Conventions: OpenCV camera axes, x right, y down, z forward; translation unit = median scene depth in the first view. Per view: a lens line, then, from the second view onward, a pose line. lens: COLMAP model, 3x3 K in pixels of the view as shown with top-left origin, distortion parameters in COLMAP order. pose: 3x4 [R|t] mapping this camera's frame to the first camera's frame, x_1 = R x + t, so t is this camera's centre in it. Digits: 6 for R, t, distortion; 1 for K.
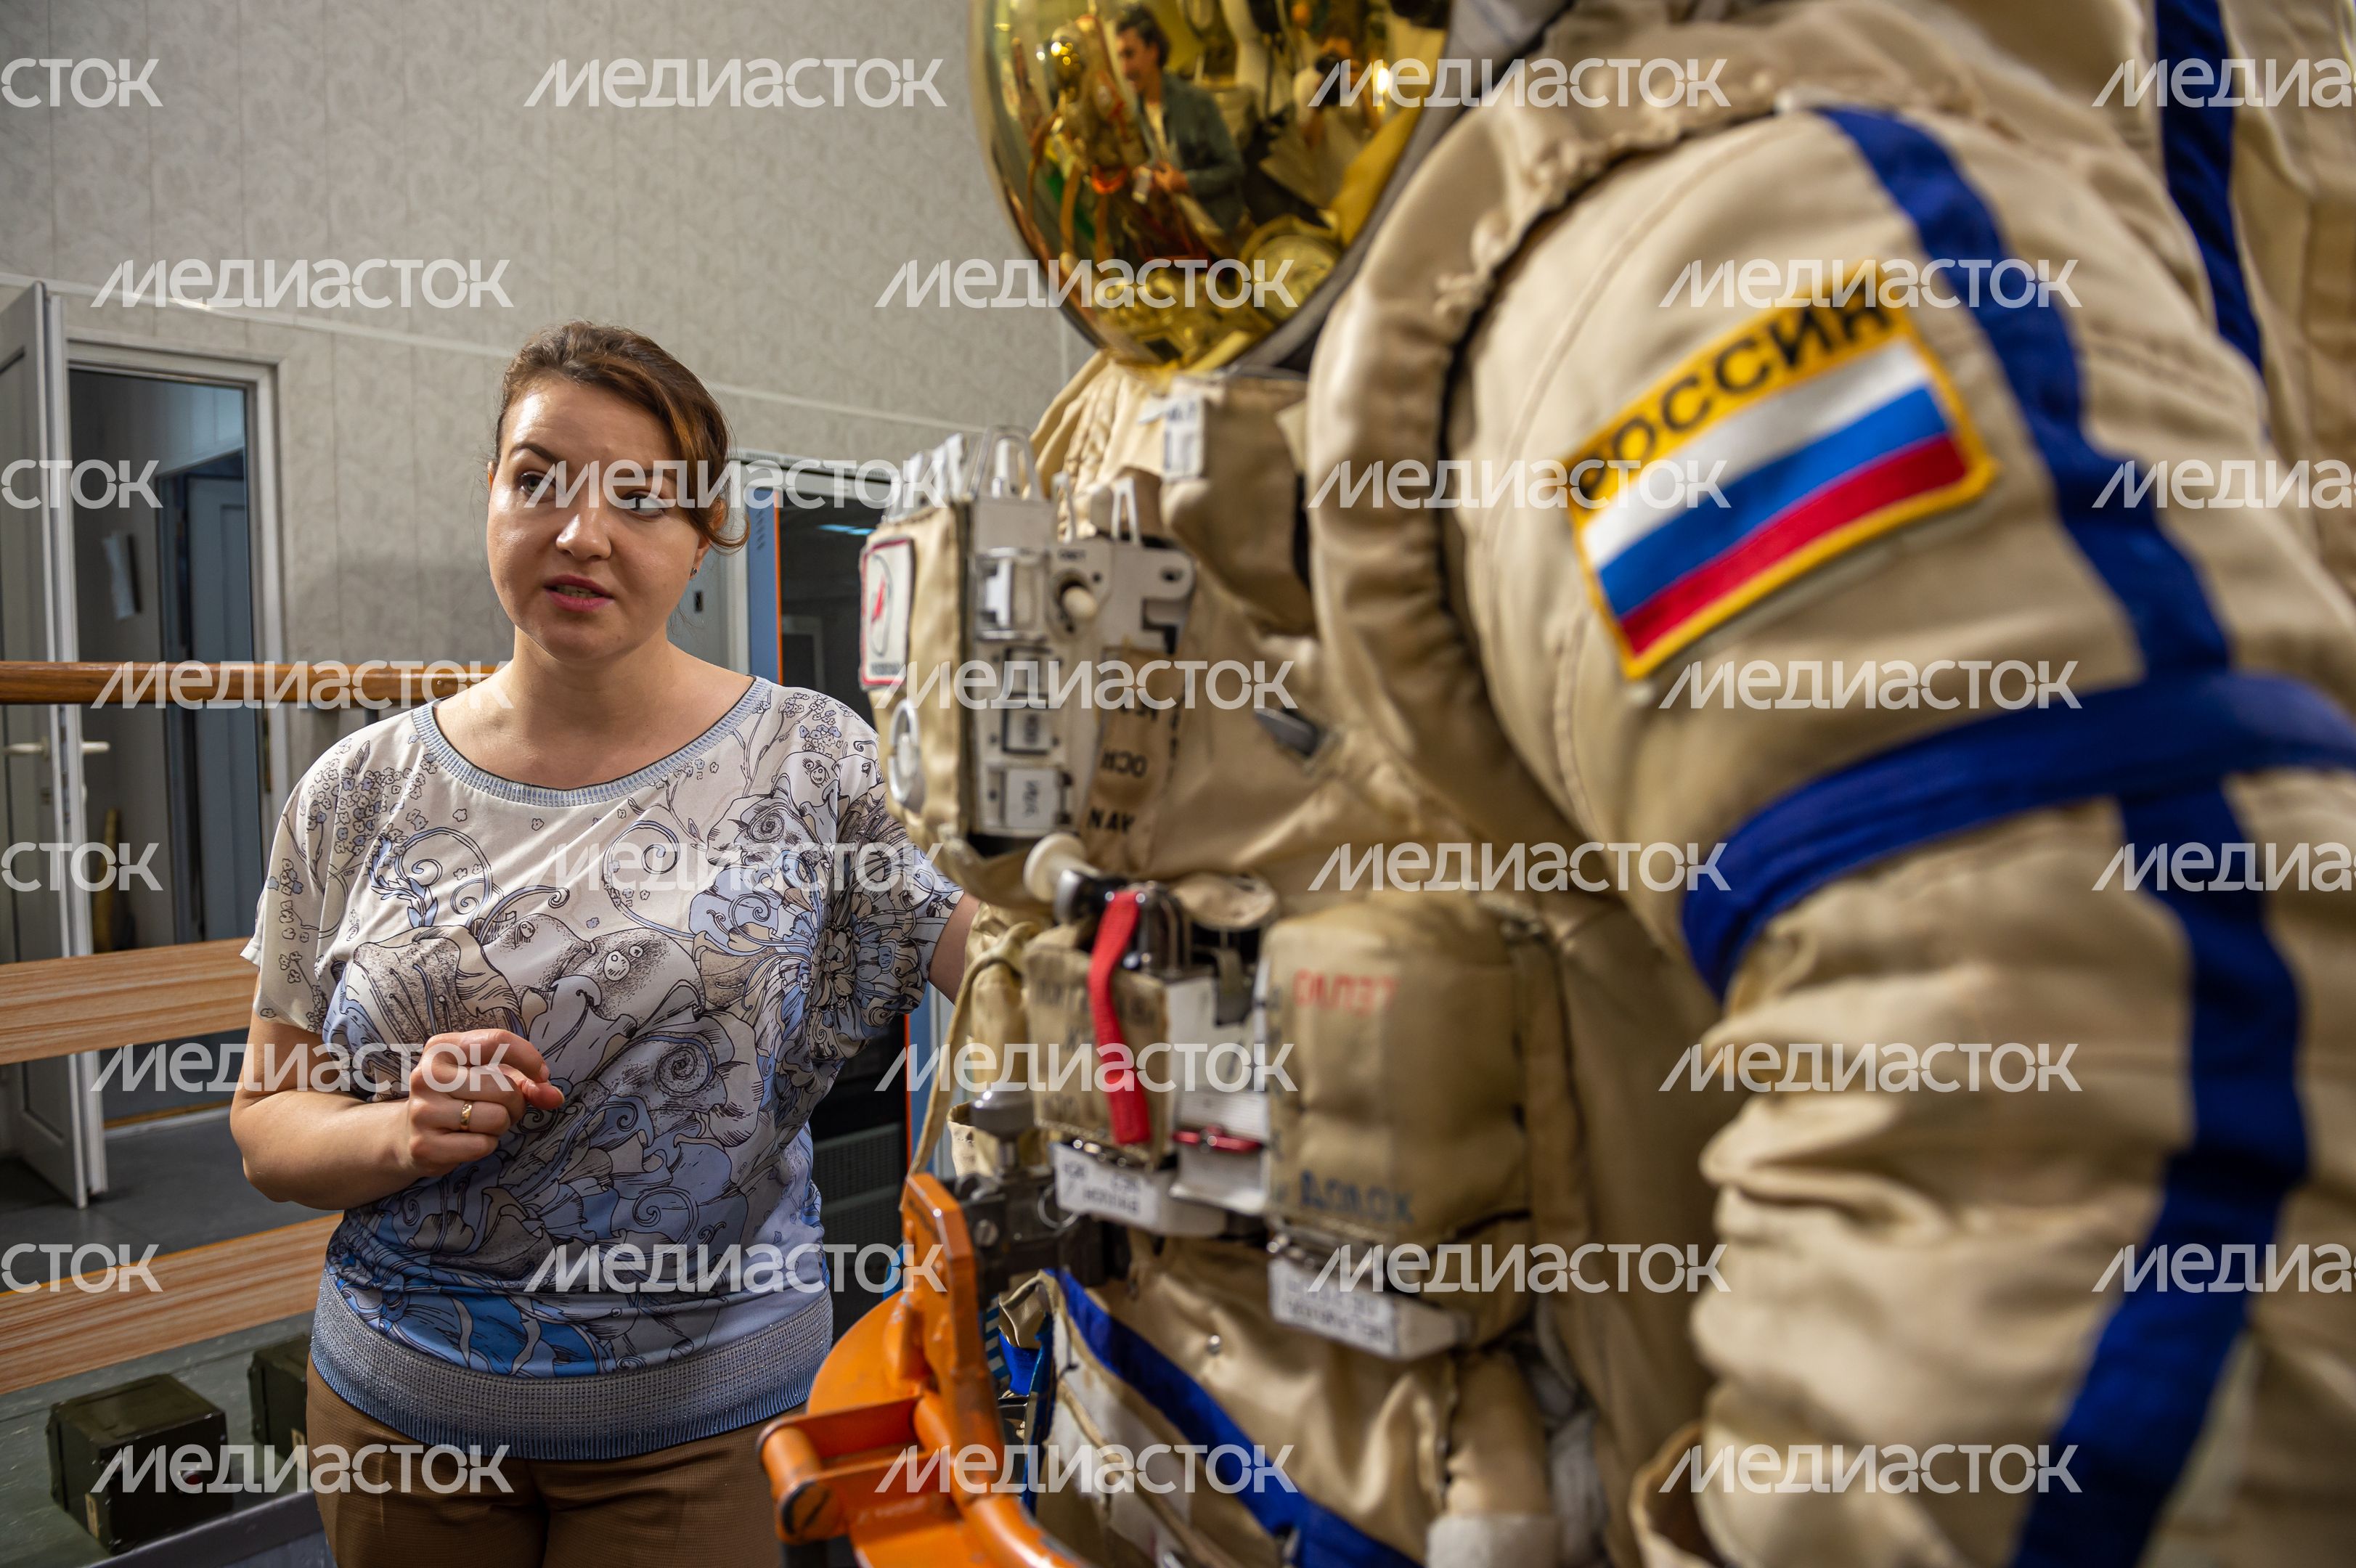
lens RADIAL K [[1609.4, 0, 1178.0], [0, 1609.4, 784.0], [0, 0, 1]] dist [-0.051872, -0.005837]
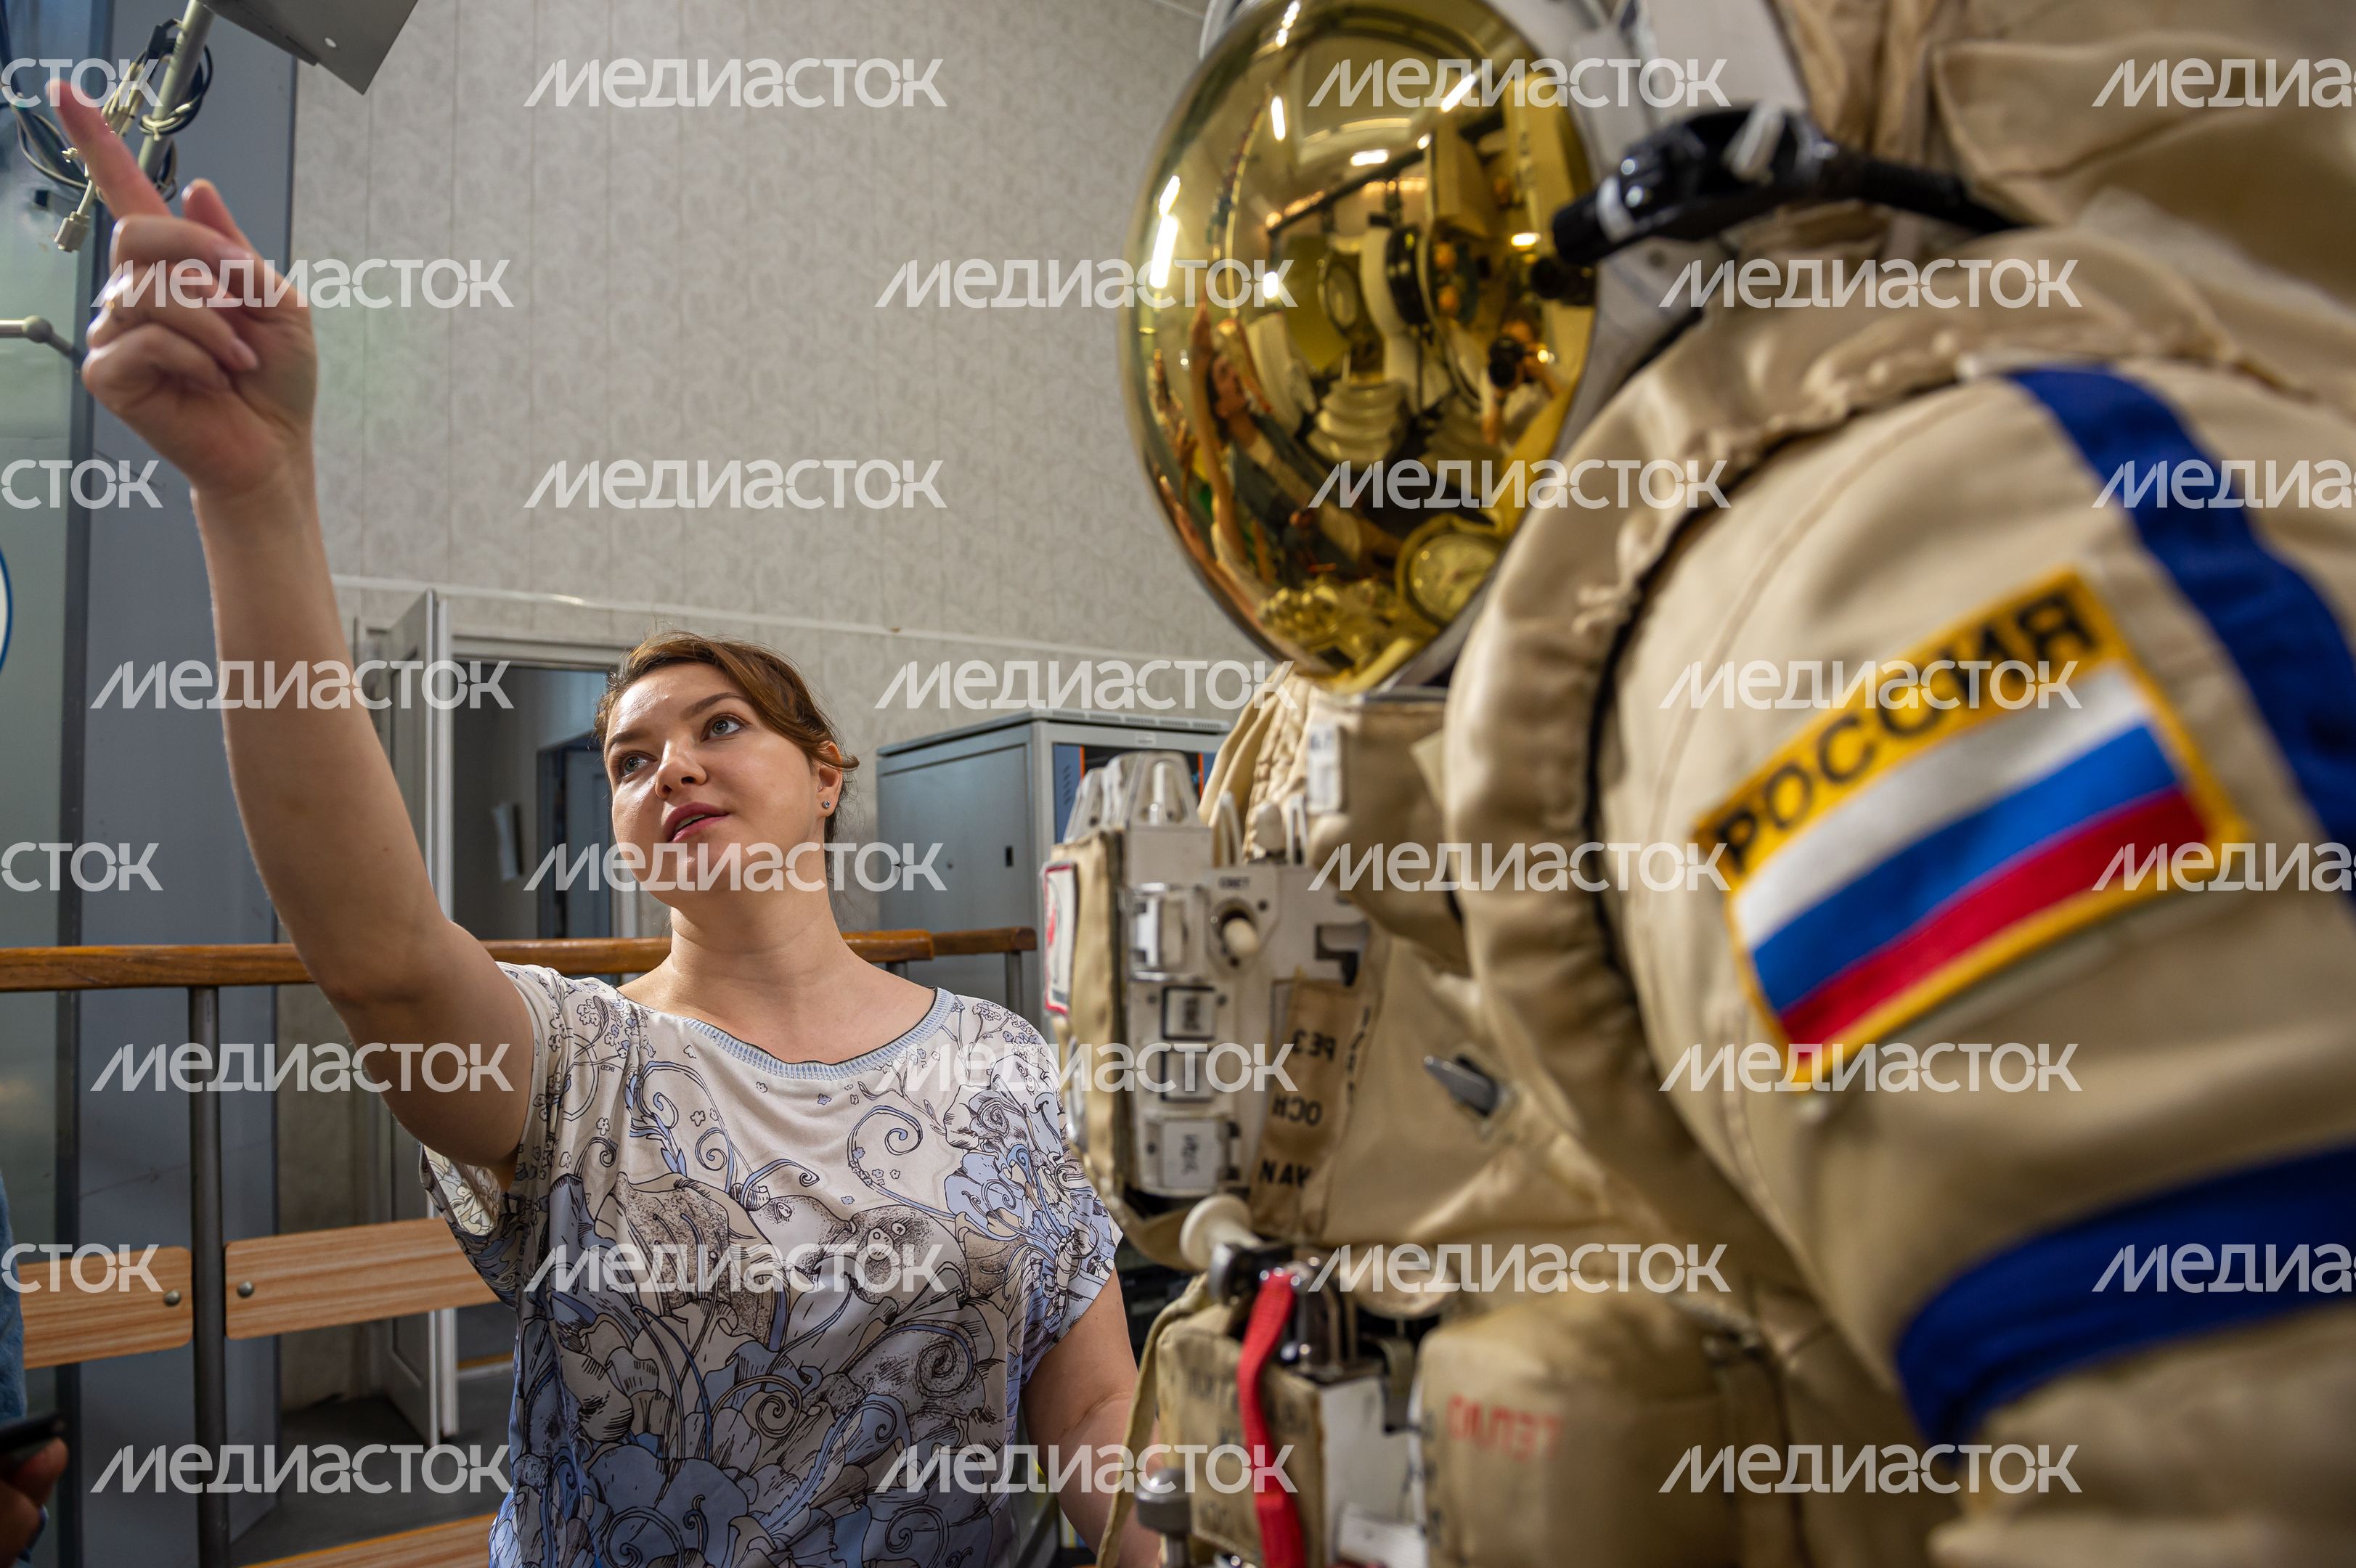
lens RADIAL K [[1617.7, 0, 1160.1], [0, 1617.7, 789.3], [0, 0, 1]] dist [-0.053552, -0.006494]
pose [[0.977138, -0.042985, -0.208214, 0.110367], [0.013682, 0.990032, -0.140175, -0.081689], [0.212164, 0.134122, 0.967987, 0.101573]]
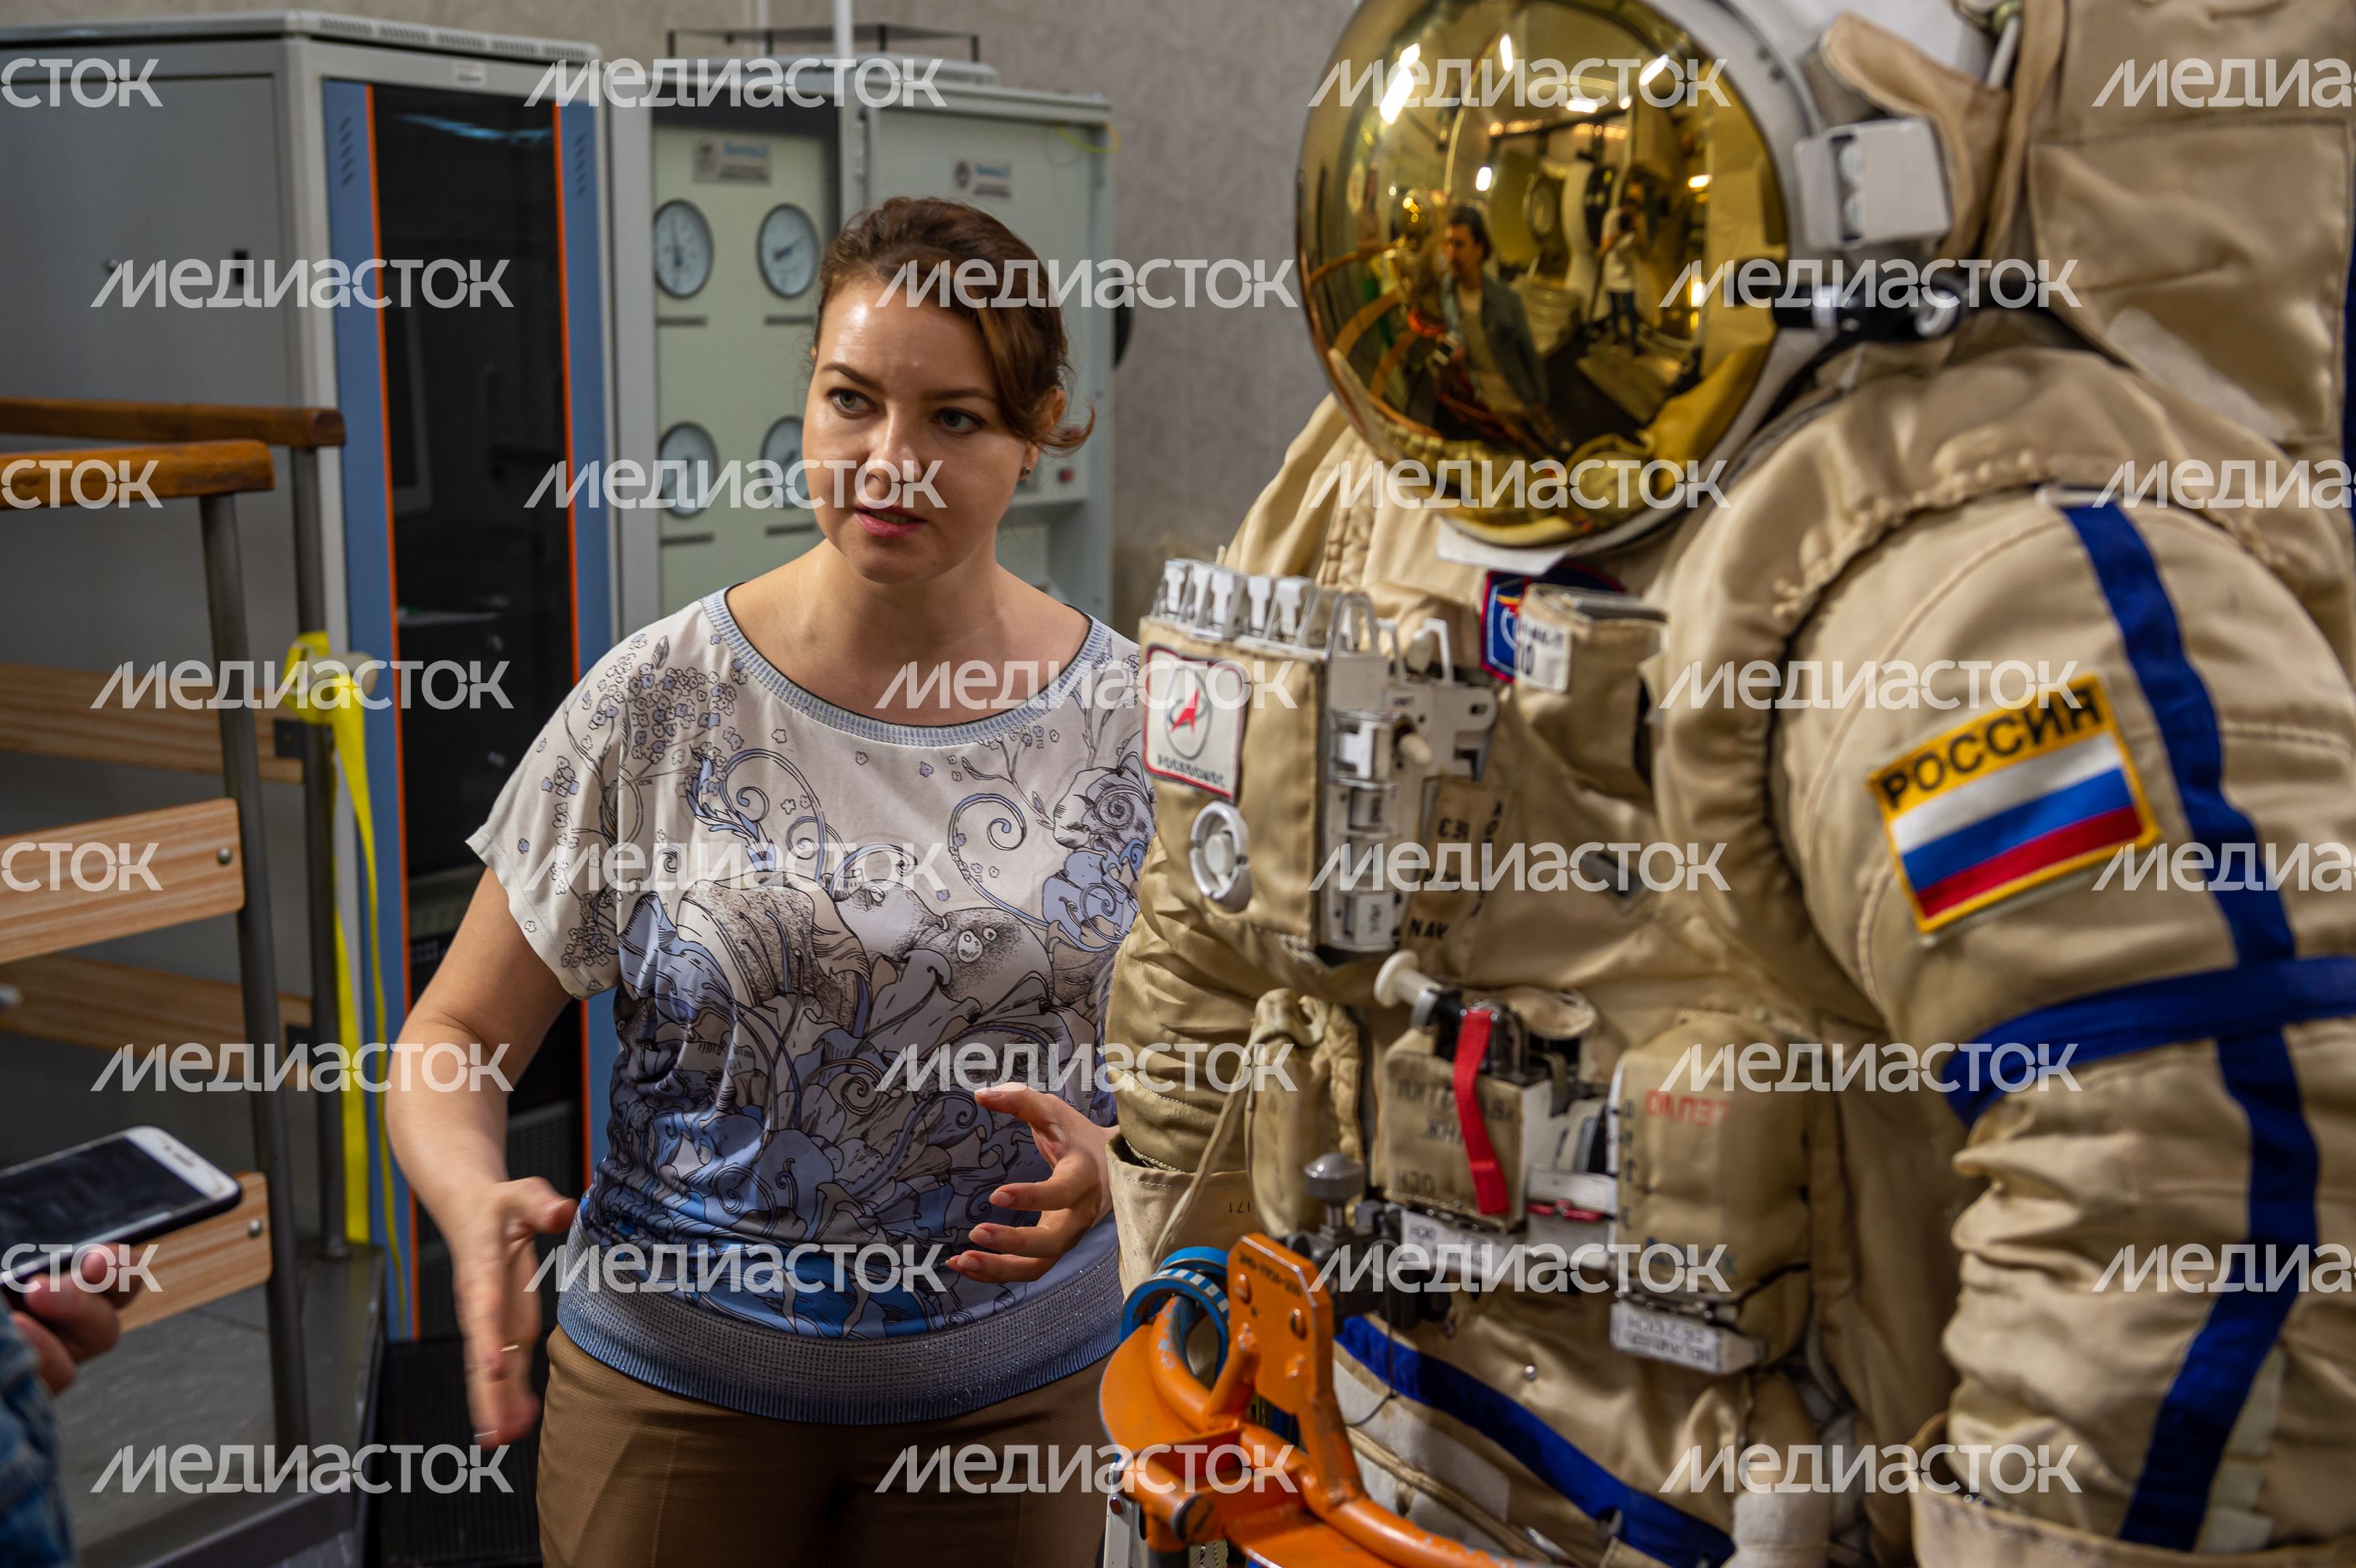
lens RADIAL K [[2915.3, 0, 1178.0], [0, 2915.3, 784.0], [0, 0, 1]] dist [0.083245, 0.034338]
pose [[0.994192, -0.001076, 0.107619, -0.557563], [-0.011175, 0.993512, 0.113174, -0.394554], [-0.107042, -0.113720, 0.987730, -1.288430]]
